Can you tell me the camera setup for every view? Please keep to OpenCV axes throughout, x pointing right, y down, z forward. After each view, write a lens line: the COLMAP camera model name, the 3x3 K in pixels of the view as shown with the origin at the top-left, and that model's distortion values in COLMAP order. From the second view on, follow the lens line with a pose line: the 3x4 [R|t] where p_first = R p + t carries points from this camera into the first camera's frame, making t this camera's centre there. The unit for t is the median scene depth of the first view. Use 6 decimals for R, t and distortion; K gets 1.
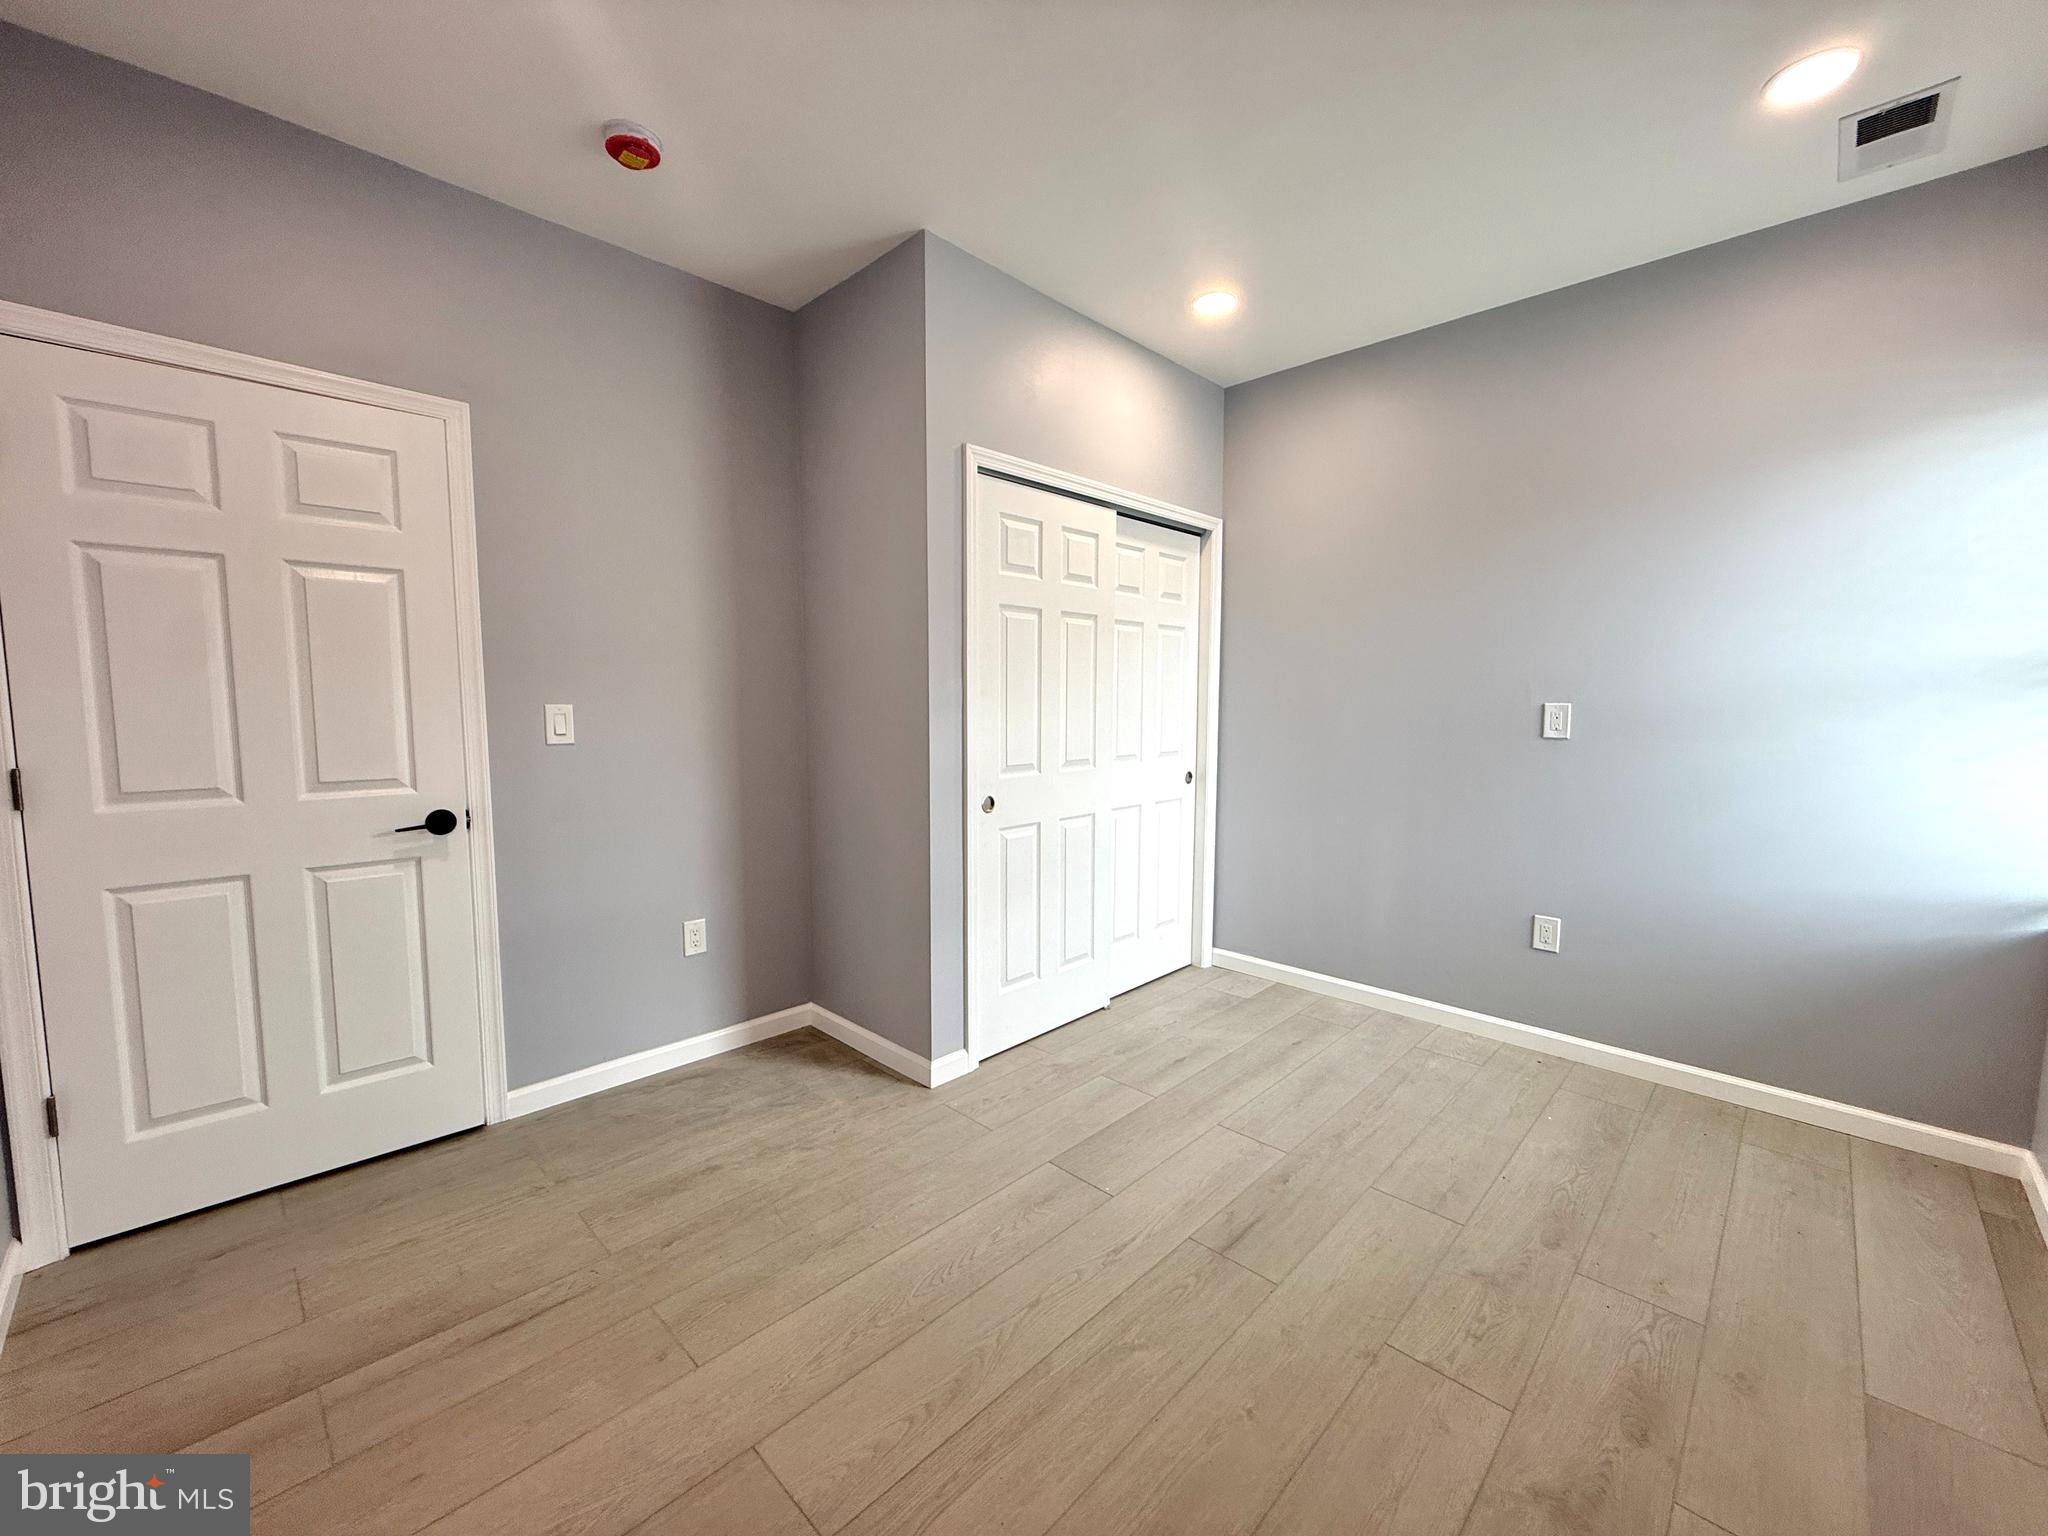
lens RADIAL K [[816.5, 0, 1039.1], [0, 816.5, 768.0], [0, 0, 1]] dist [0.001061, 0.000840]
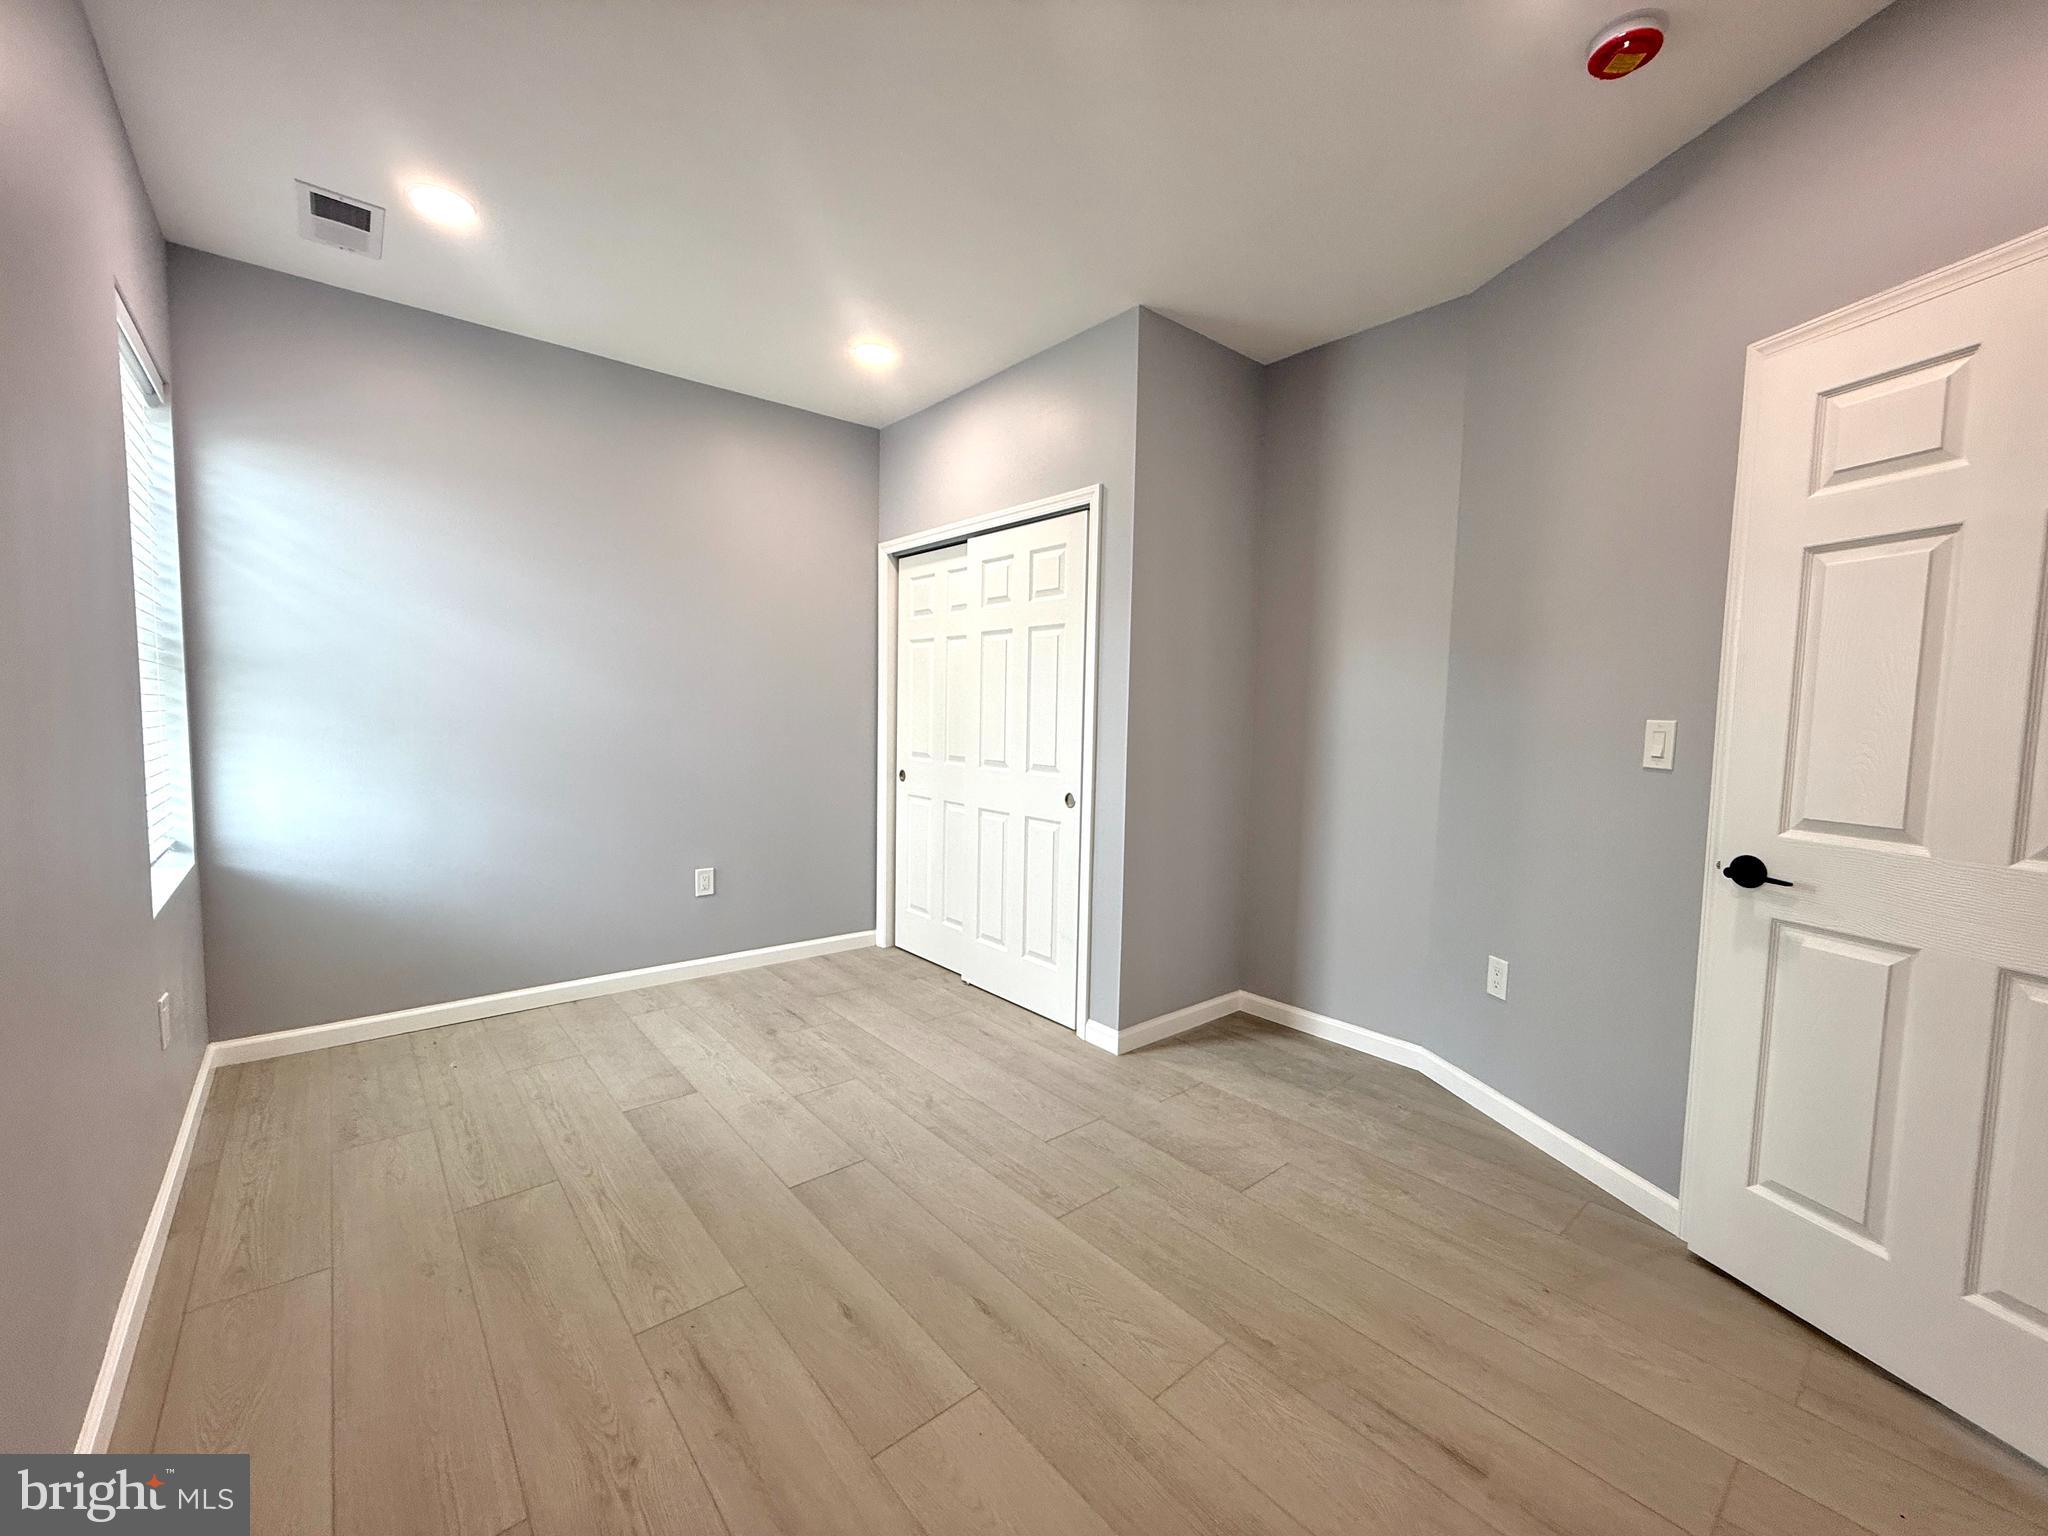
lens RADIAL K [[832.4, 0, 1024.0], [0, 832.4, 768.0], [0, 0, 1]] dist [0.008395, -0.000409]
pose [[-0.119446, 0.068665, -0.990463, 1.092602], [-0.104815, 0.991159, 0.081353, -0.090066], [0.987293, 0.113532, -0.111193, 1.088885]]
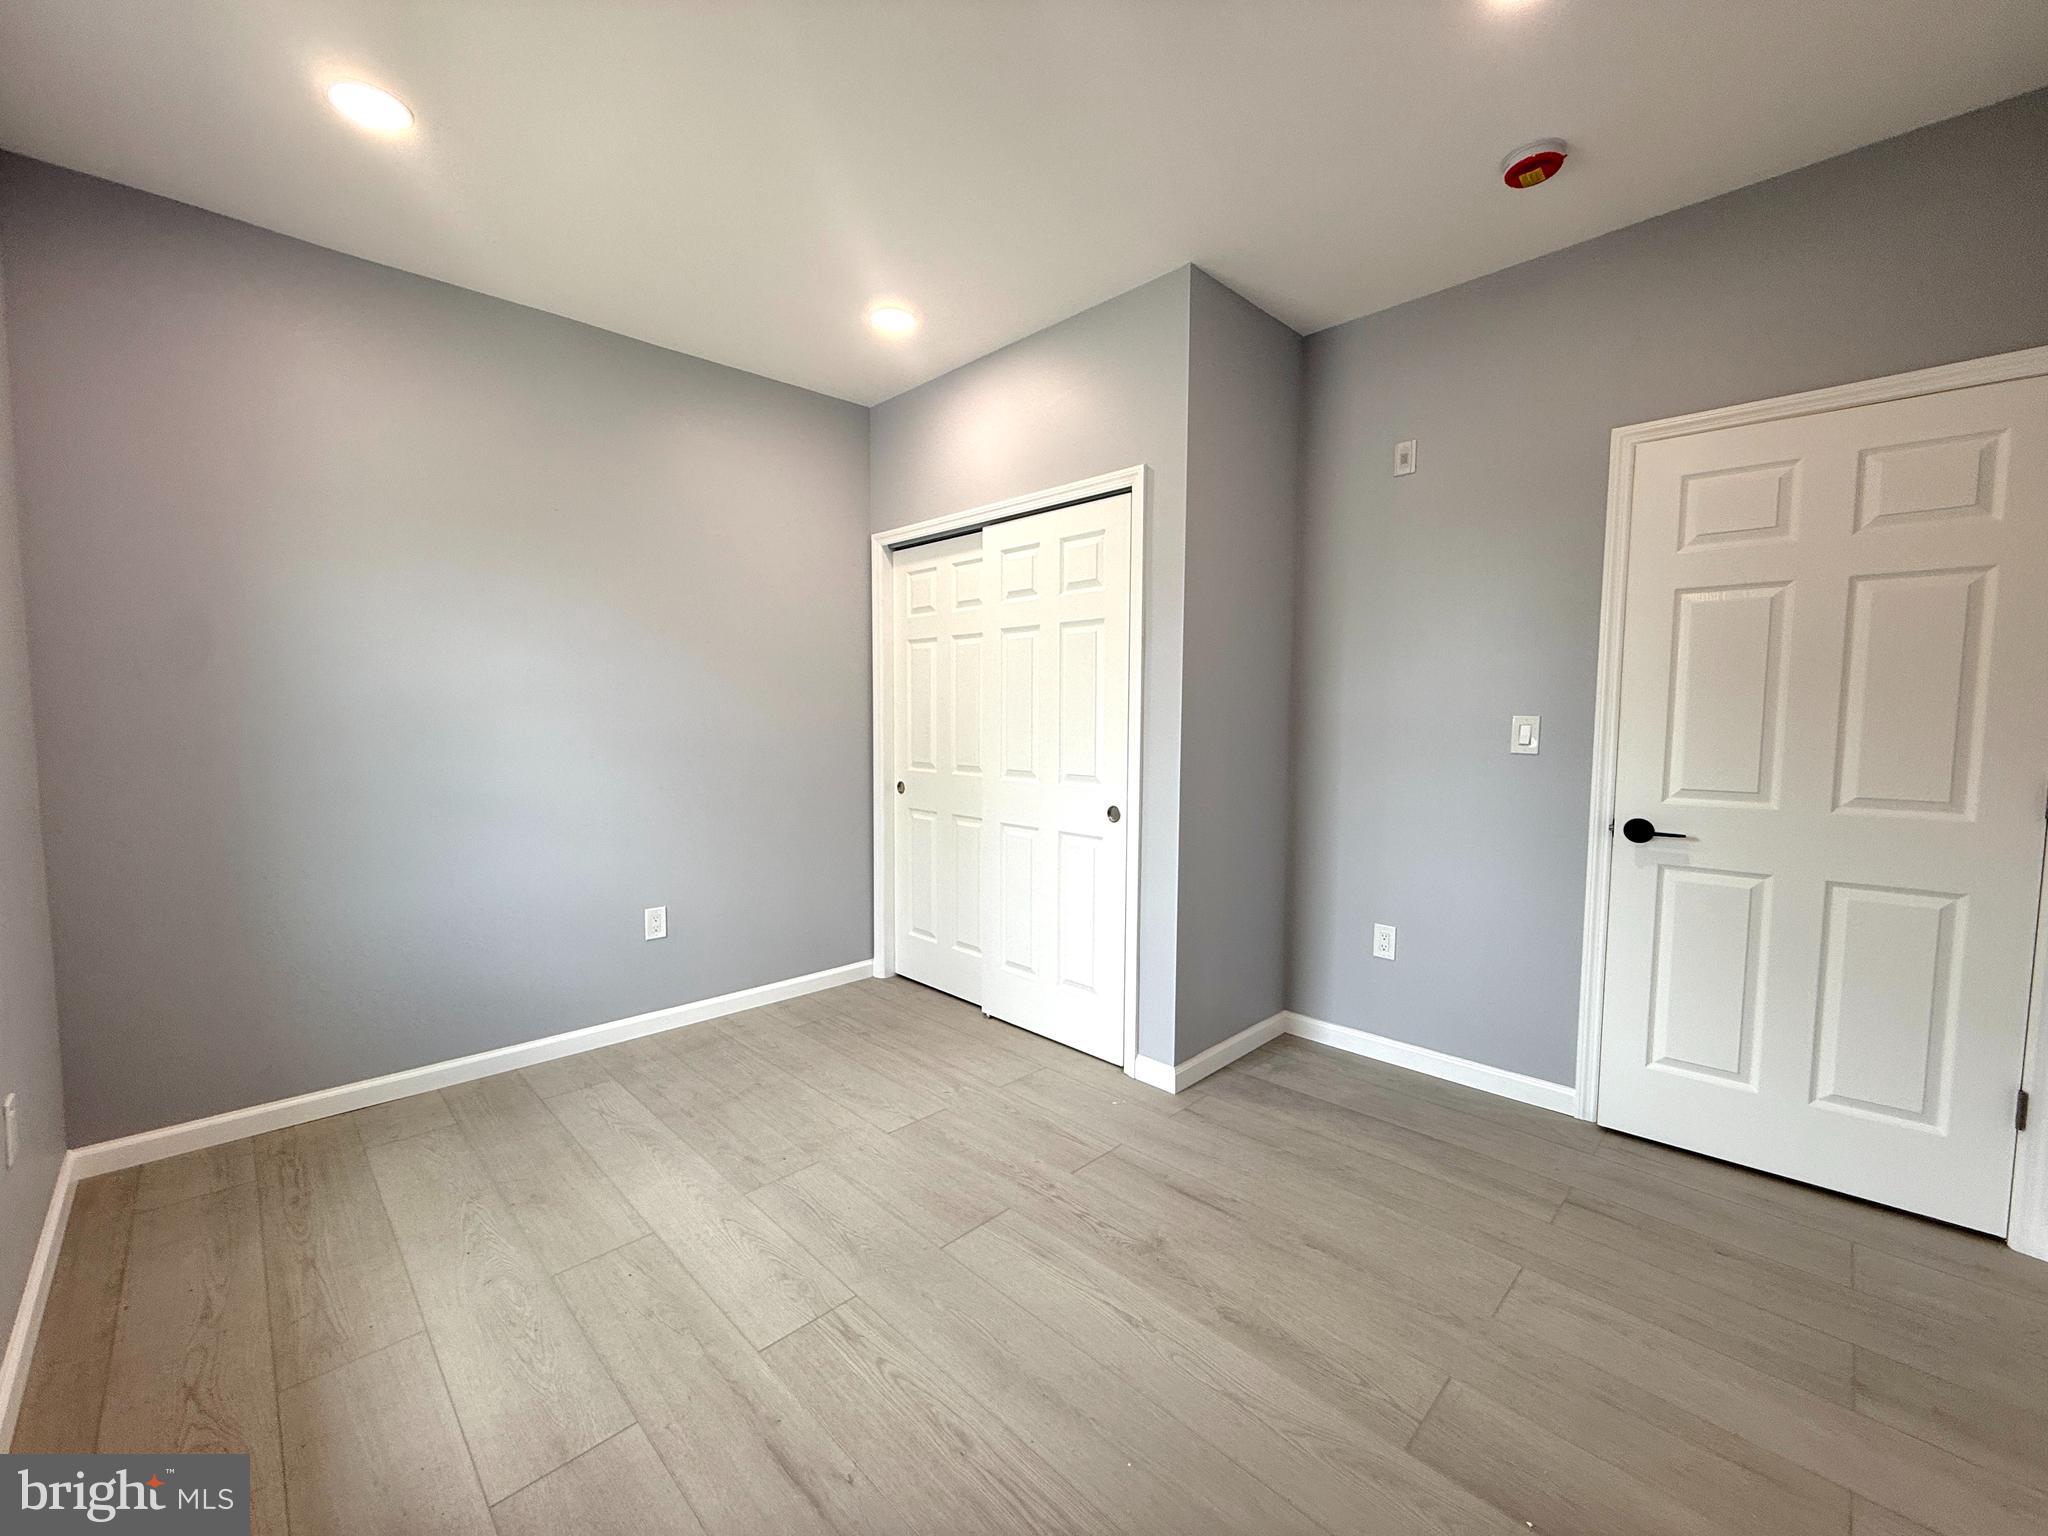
lens RADIAL K [[816.5, 0, 1039.1], [0, 816.5, 768.0], [0, 0, 1]] dist [0.001061, 0.000840]
pose [[-0.024324, 0.066657, -0.997479, 0.992636], [-0.093158, 0.993282, 0.068648, -0.079660], [0.995354, 0.094593, -0.017951, 0.978261]]
